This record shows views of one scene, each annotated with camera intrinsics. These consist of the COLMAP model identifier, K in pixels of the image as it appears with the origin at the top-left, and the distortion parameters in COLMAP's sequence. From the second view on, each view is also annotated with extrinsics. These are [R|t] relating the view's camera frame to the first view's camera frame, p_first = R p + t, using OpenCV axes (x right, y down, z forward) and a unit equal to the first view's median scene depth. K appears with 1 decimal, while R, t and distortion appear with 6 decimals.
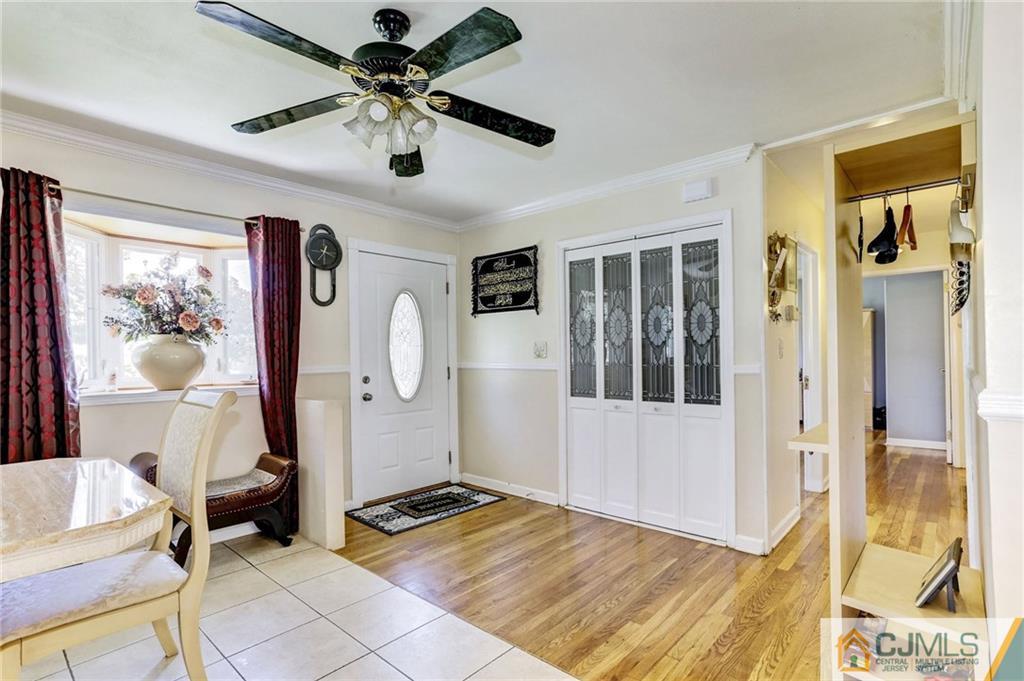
lens RADIAL K [[473.7, 0, 516.3], [0, 473.7, 351.8], [0, 0, 1]] dist [-0.053225, 0.037023]
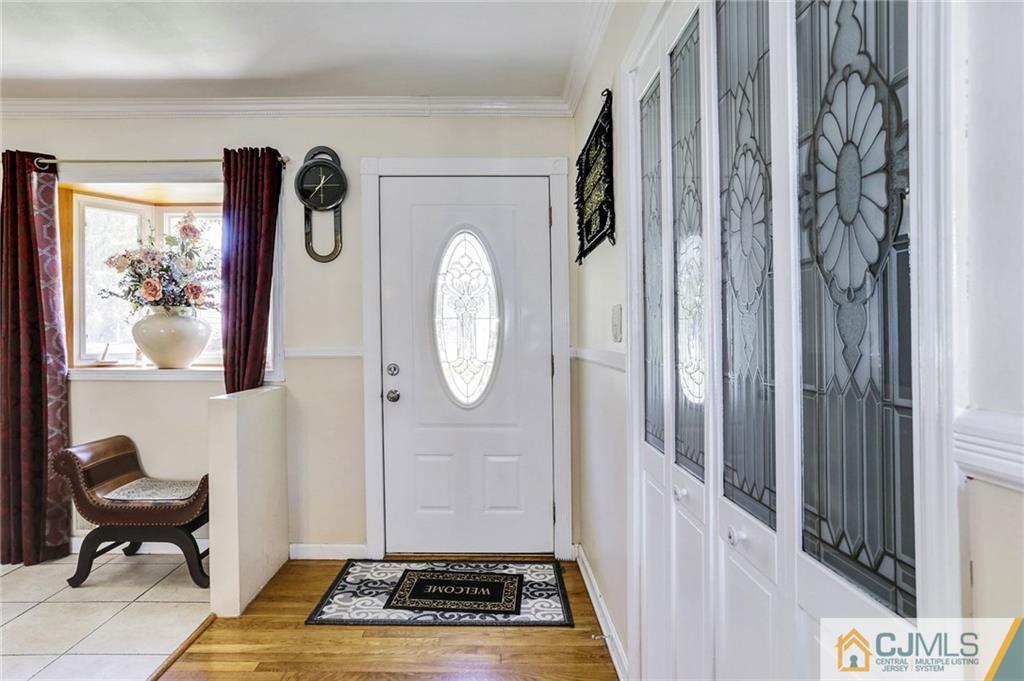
lens RADIAL K [[568.1, 0, 512.0], [0, 568.1, 340.5], [0, 0, 1]] dist [-0.004270, -0.000653]
pose [[0.676149, 0.018329, -0.736537, 0.415216], [-0.005840, 0.999792, 0.019519, 0.002382], [0.736742, -0.008896, 0.676116, 0.631201]]
